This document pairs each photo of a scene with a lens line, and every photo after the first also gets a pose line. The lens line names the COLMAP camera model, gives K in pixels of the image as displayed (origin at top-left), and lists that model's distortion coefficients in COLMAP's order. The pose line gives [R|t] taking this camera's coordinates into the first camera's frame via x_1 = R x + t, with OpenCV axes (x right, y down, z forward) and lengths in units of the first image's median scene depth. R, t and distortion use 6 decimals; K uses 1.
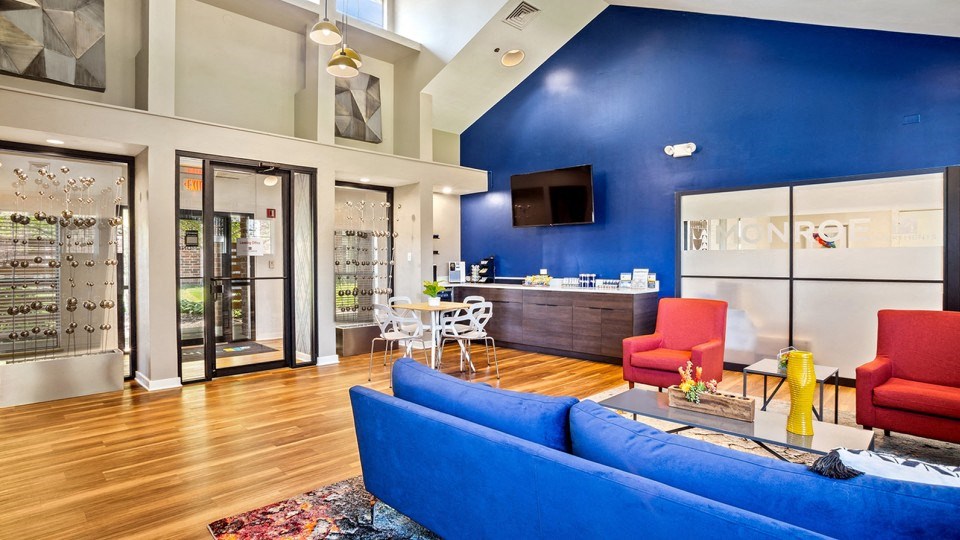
lens RADIAL K [[489.6, 0, 483.2], [0, 489.6, 268.3], [0, 0, 1]] dist [0.000493, 0.000194]
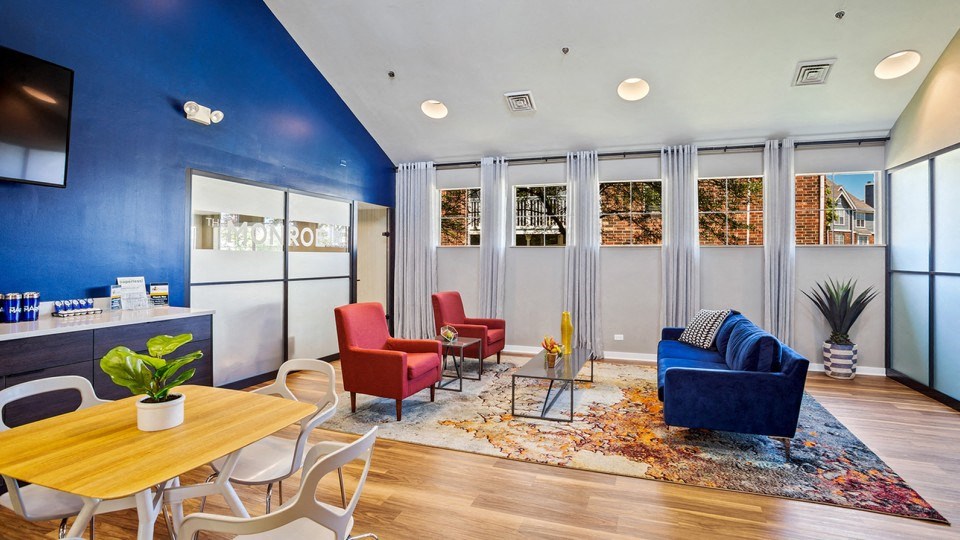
lens RADIAL K [[489.6, 0, 483.8], [0, 489.6, 264.0], [0, 0, 1]] dist [0.000493, 0.000194]
pose [[-0.441244, -0.003424, 0.897380, -0.541298], [0.011902, 0.999882, 0.009668, -0.019478], [-0.897308, 0.014947, -0.441152, 1.192538]]
